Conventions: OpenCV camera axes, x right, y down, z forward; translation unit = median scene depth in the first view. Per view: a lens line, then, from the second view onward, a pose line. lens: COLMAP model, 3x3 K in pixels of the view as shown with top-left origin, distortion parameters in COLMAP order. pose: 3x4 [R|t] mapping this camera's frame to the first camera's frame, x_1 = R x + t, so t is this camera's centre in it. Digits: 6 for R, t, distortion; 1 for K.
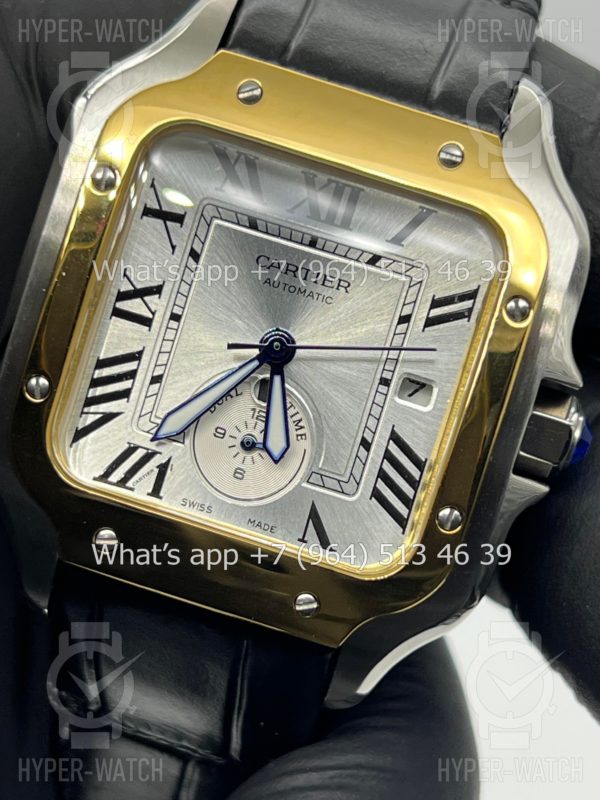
lens RADIAL K [[2009.0, 0, 300.0], [0, 2009.0, 400.0], [0, 0, 1]] dist [0.067937, 0.329942]
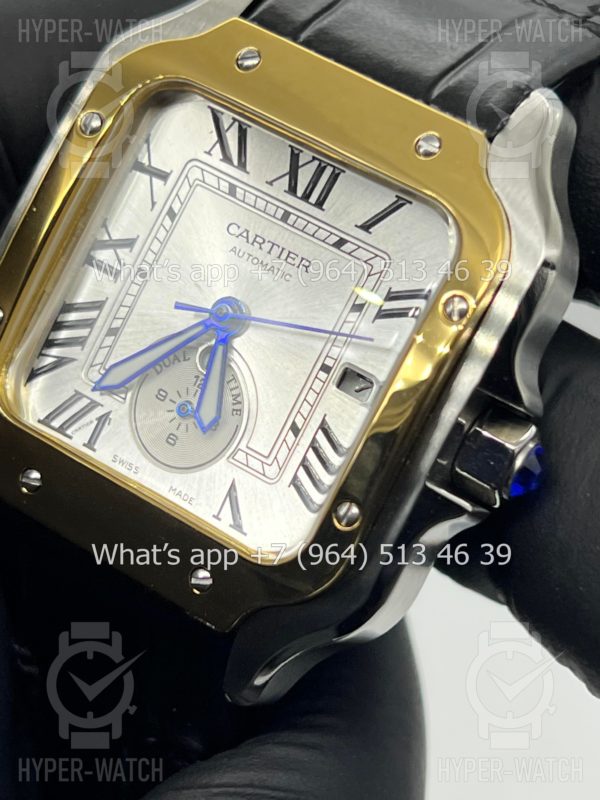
lens RADIAL K [[2009.0, 0, 300.0], [0, 2009.0, 400.0], [0, 0, 1]] dist [0.067937, 0.329942]
pose [[0.938778, 0.161740, -0.304198, 0.322809], [-0.194675, 0.977514, -0.081044, 0.085216], [0.284250, 0.135302, 0.949155, 0.089999]]
